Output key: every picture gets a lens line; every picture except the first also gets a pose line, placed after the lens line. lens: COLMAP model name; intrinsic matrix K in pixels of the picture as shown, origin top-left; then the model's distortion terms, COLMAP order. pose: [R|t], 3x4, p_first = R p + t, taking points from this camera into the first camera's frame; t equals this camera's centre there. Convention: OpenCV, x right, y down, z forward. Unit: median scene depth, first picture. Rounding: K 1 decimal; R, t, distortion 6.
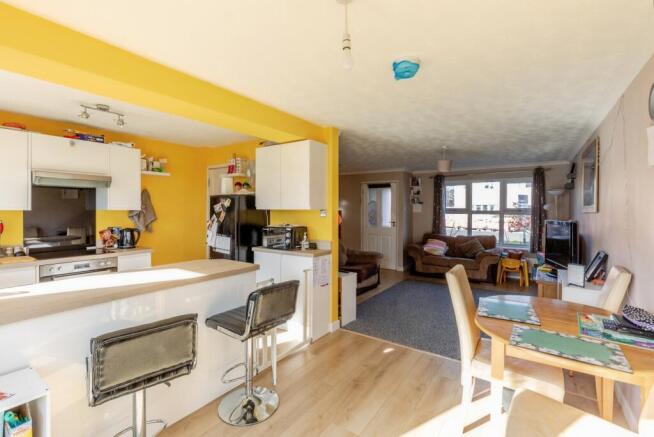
lens RADIAL K [[281.9, 0, 327.0], [0, 281.9, 218.5], [0, 0, 1]] dist [0.001551, 0.000068]
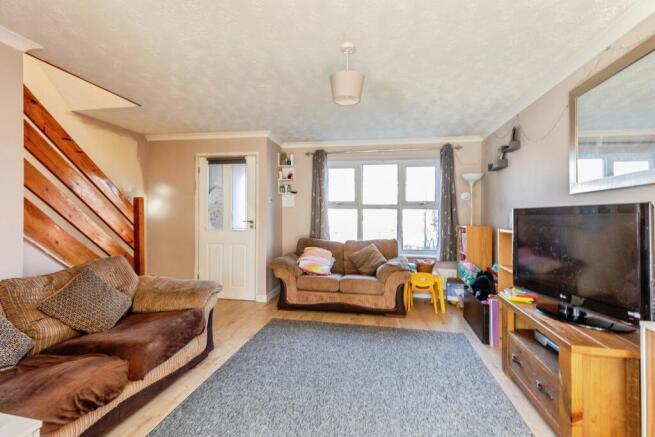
lens RADIAL K [[282.3, 0, 327.5], [0, 282.3, 218.5], [0, 0, 1]] dist [0.001551, 0.000068]
pose [[0.898504, 0.004944, 0.438937, 0.125876], [0.005911, 0.999710, -0.023362, 0.023242], [-0.438925, 0.023585, 0.898214, 0.409758]]
